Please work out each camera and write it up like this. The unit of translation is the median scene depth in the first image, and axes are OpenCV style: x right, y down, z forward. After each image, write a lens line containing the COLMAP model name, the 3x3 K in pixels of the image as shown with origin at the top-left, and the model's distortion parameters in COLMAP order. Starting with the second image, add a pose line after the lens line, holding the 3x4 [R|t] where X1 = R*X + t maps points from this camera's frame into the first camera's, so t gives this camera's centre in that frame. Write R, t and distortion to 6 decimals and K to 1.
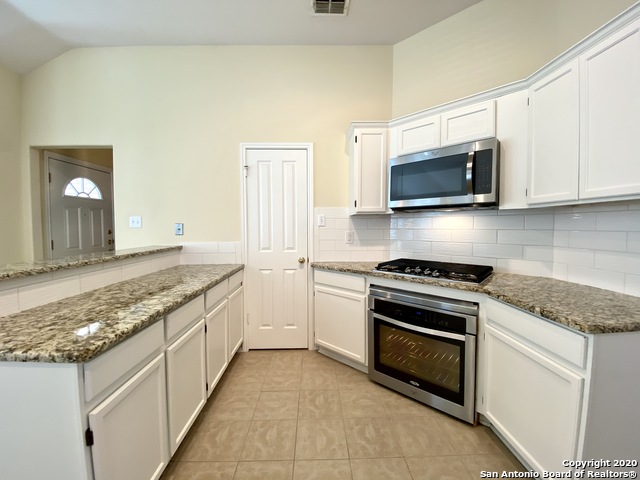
lens RADIAL K [[259.0, 0, 317.2], [0, 259.0, 236.2], [0, 0, 1]] dist [0.034295, -0.028561]
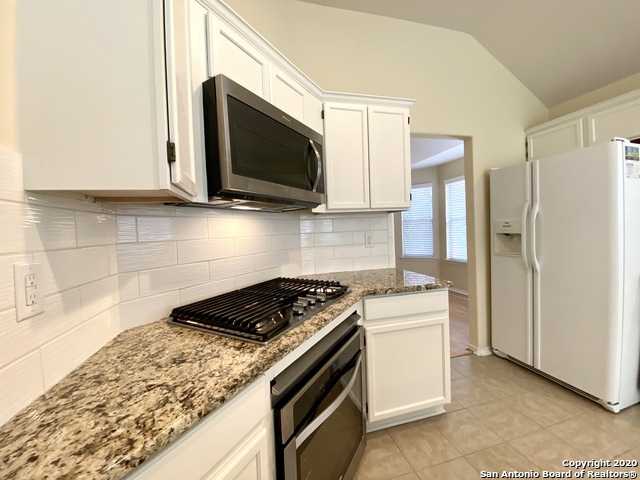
lens RADIAL K [[259.0, 0, 317.2], [0, 259.0, 236.2], [0, 0, 1]] dist [0.034295, -0.028561]
pose [[-0.240985, -0.009641, 0.970481, -0.179458], [0.079563, 0.996389, 0.029655, -0.033104], [-0.967262, 0.084361, -0.239347, 1.003030]]
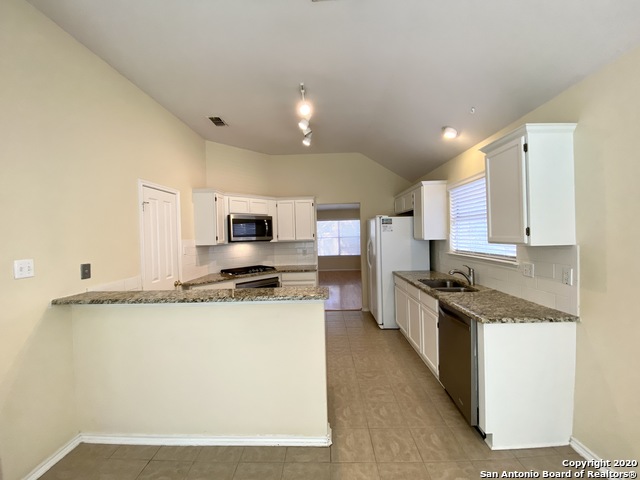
lens RADIAL K [[259.0, 0, 317.2], [0, 259.0, 236.2], [0, 0, 1]] dist [0.034295, -0.028561]
pose [[0.048638, -0.000803, 0.998816, -1.560877], [0.066950, 0.997753, -0.002458, -0.102155], [-0.996570, 0.066990, 0.048583, 0.325920]]
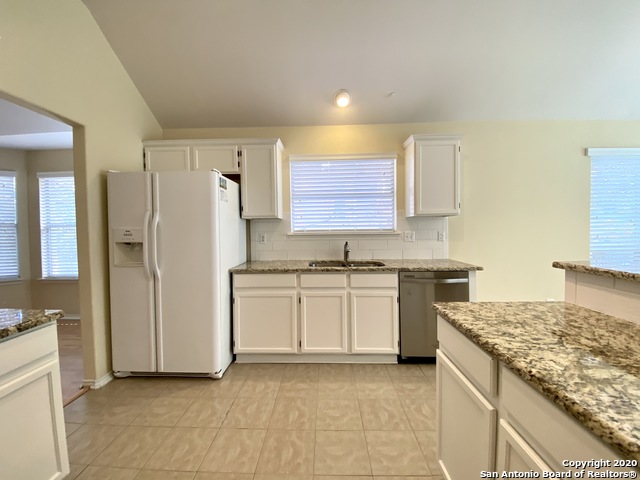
lens RADIAL K [[263.1, 0, 318.2], [0, 263.1, 235.4], [0, 0, 1]] dist [0.002398, -0.009725]
pose [[-0.998939, 0.017471, 0.042615, -0.102483], [0.020348, 0.997476, 0.068034, -0.032211], [-0.041318, 0.068828, -0.996773, 0.972781]]
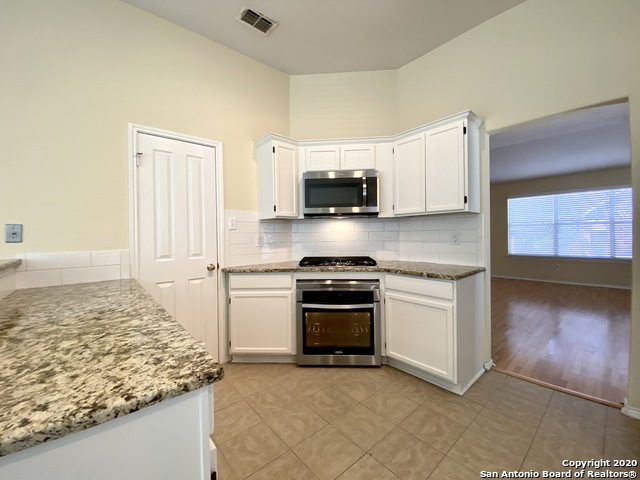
lens RADIAL K [[259.0, 0, 317.2], [0, 259.0, 236.2], [0, 0, 1]] dist [0.034295, -0.028561]
pose [[0.770676, -0.010302, 0.637144, -0.441260], [0.035826, 0.998988, -0.027182, 0.028673], [-0.636219, 0.043774, 0.770265, 0.062835]]
